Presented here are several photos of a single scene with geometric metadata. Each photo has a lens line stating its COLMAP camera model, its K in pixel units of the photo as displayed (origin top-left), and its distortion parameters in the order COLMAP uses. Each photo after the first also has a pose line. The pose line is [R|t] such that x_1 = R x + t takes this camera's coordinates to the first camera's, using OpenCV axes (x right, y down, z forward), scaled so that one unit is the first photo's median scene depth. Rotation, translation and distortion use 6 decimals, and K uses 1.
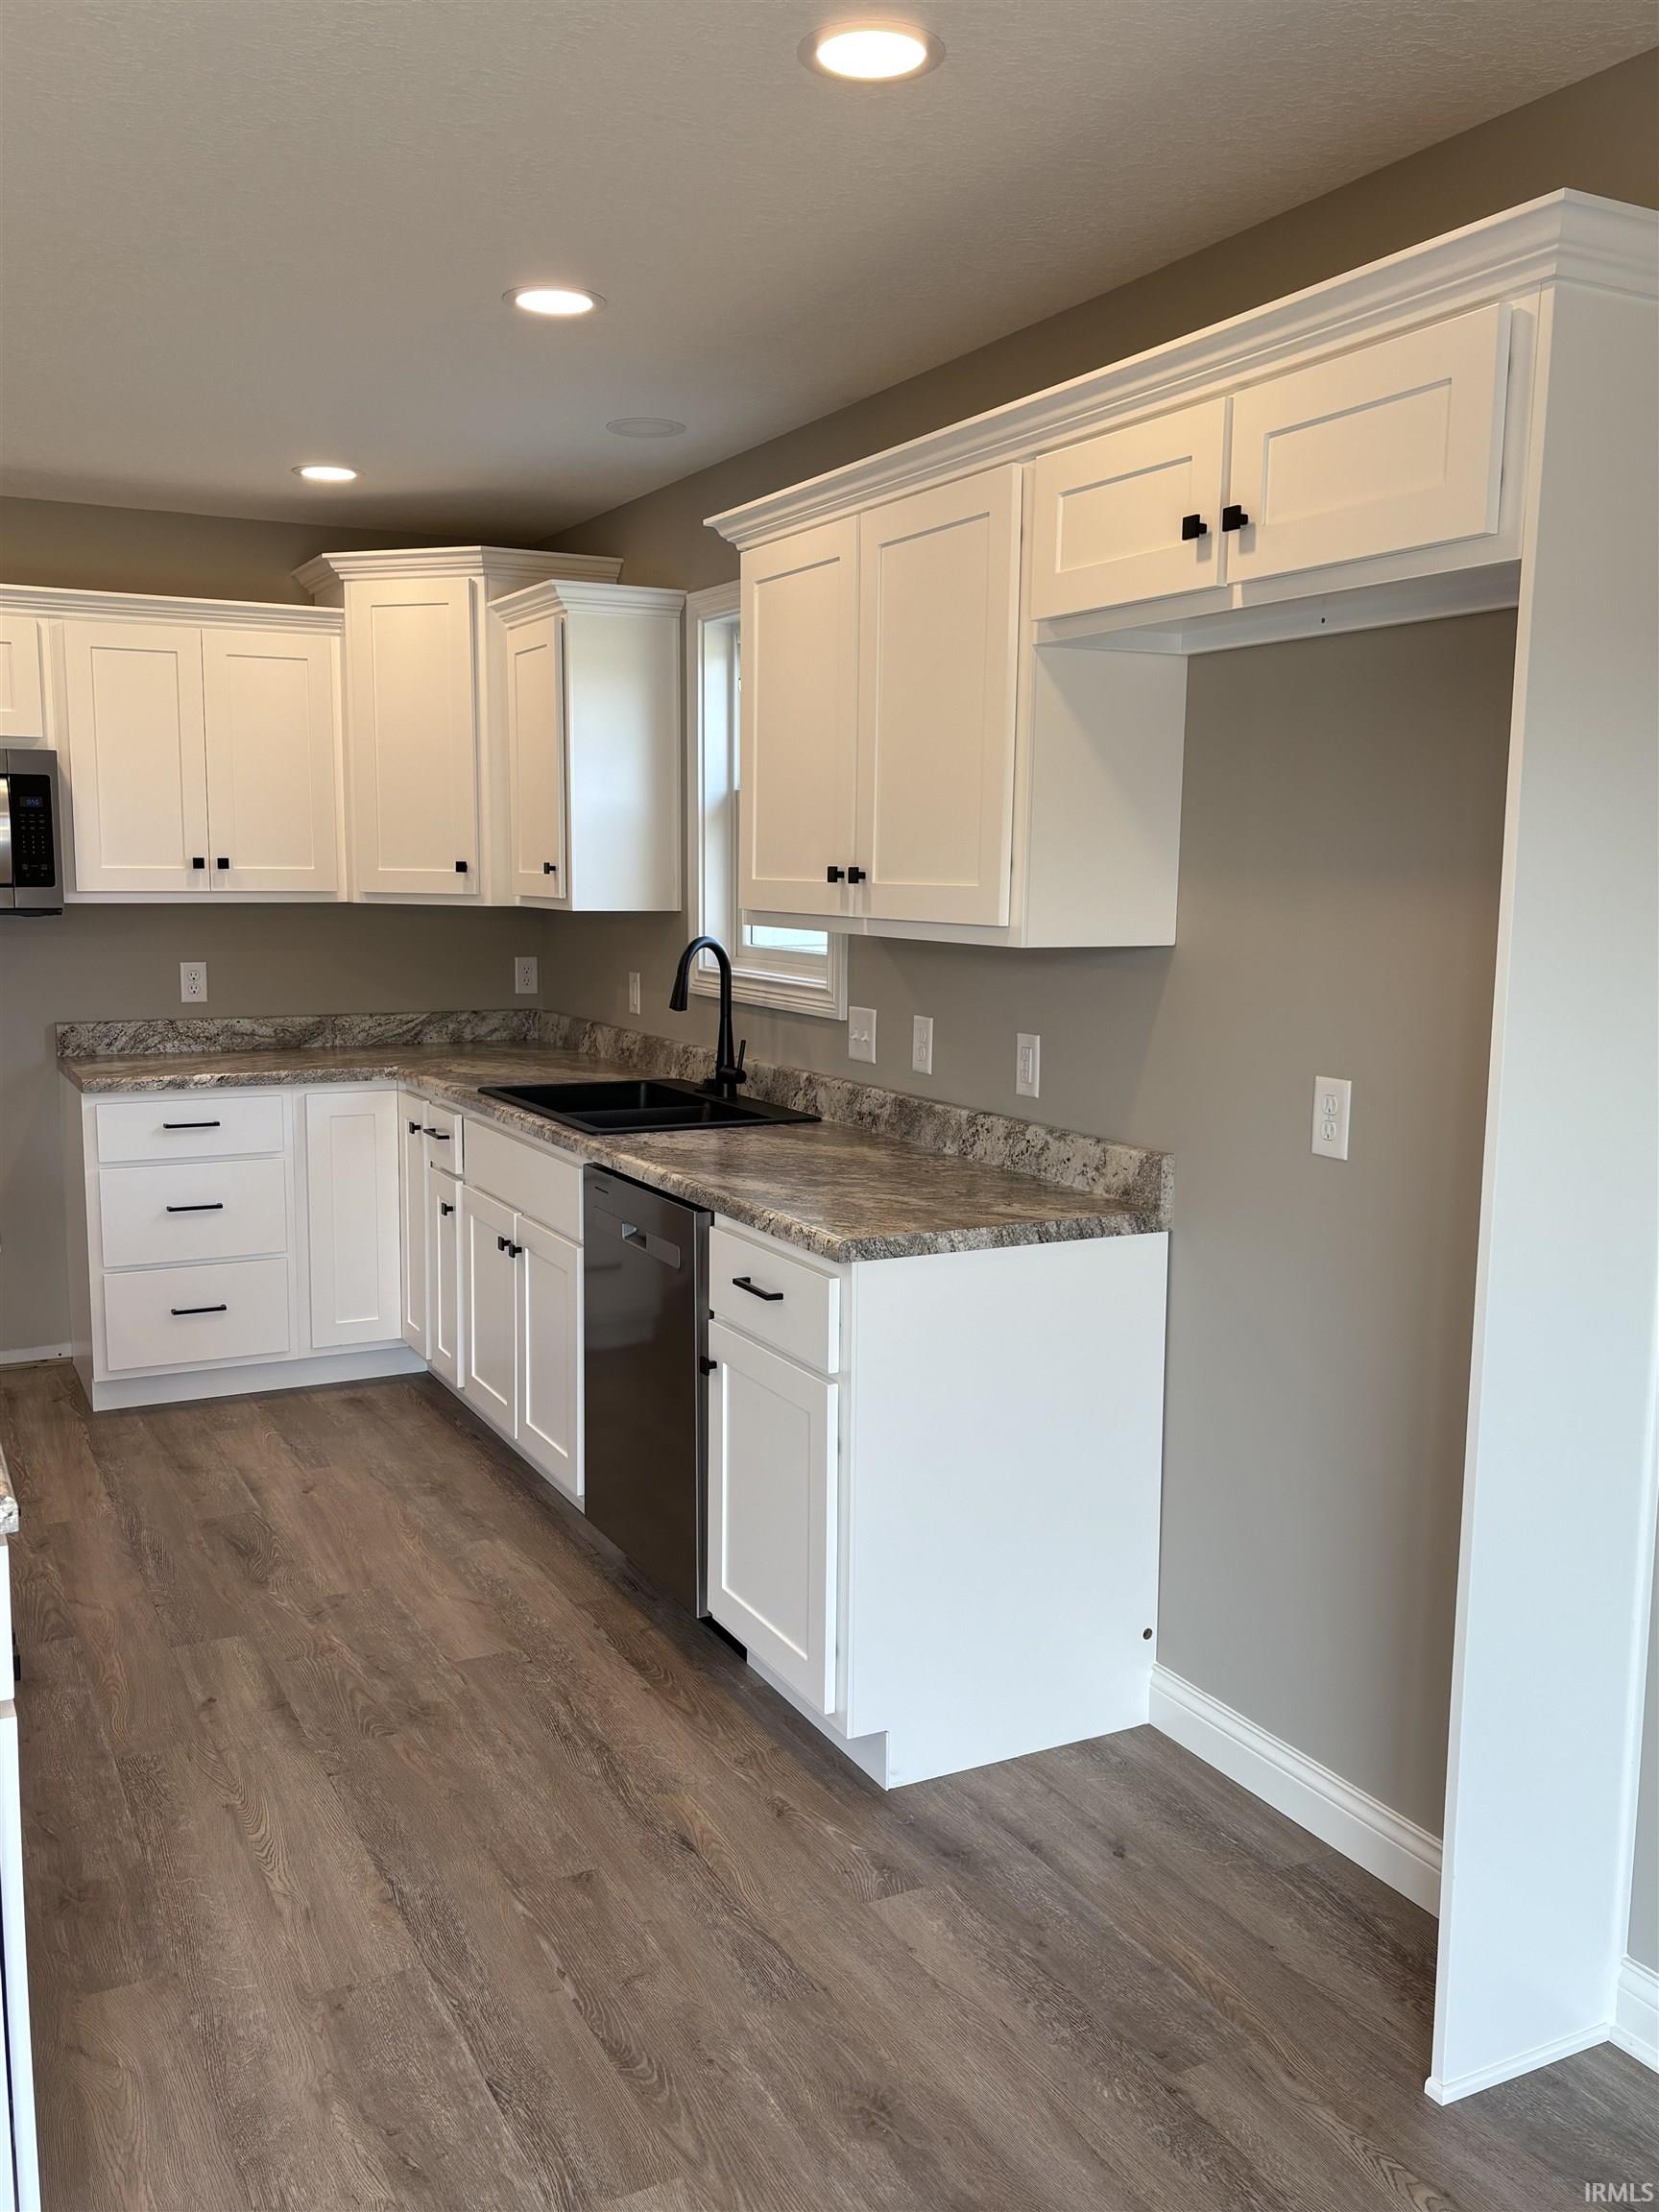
lens RADIAL K [[1887.9, 0, 828.3], [0, 1887.9, 1111.7], [0, 0, 1]] dist [0.006740, 0.018126]
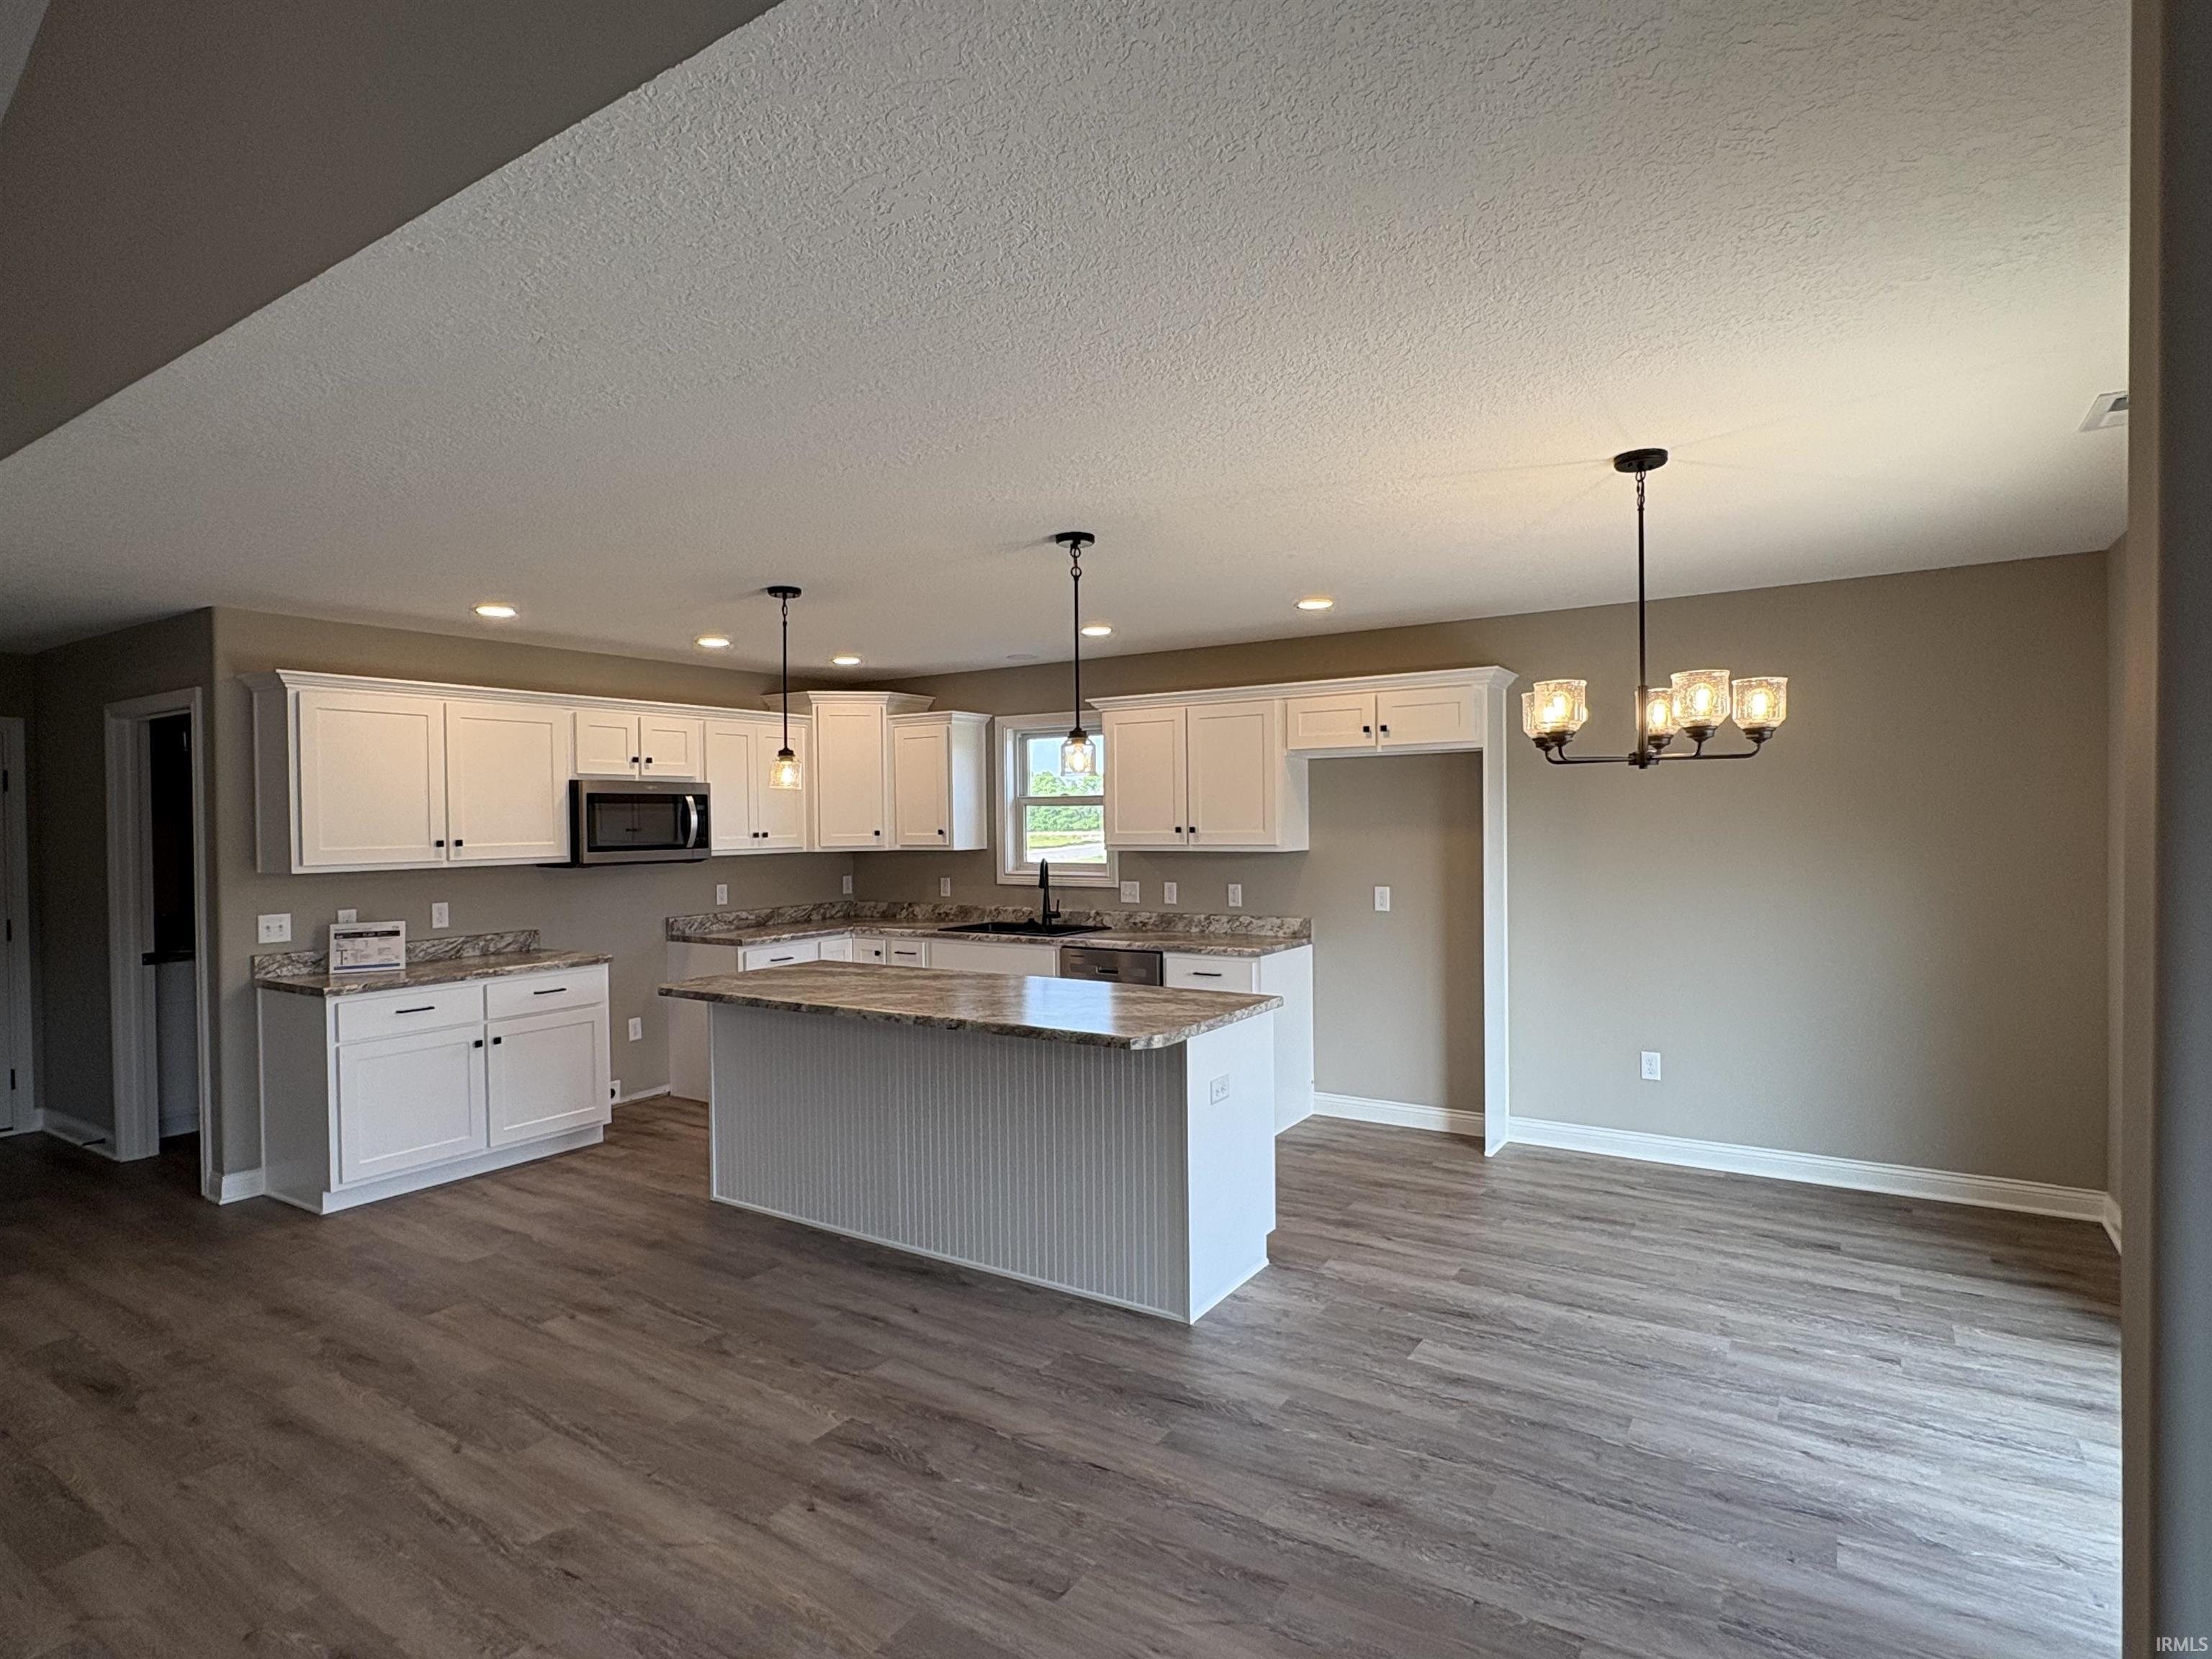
lens RADIAL K [[1151.5, 0, 1122.9], [0, 1151.5, 832.7], [0, 0, 1]] dist [-0.020667, -0.000075]
pose [[0.865850, -0.026971, 0.499576, -0.667408], [0.087121, 0.991418, -0.097470, 0.026211], [-0.492659, 0.127918, 0.860769, -0.309943]]
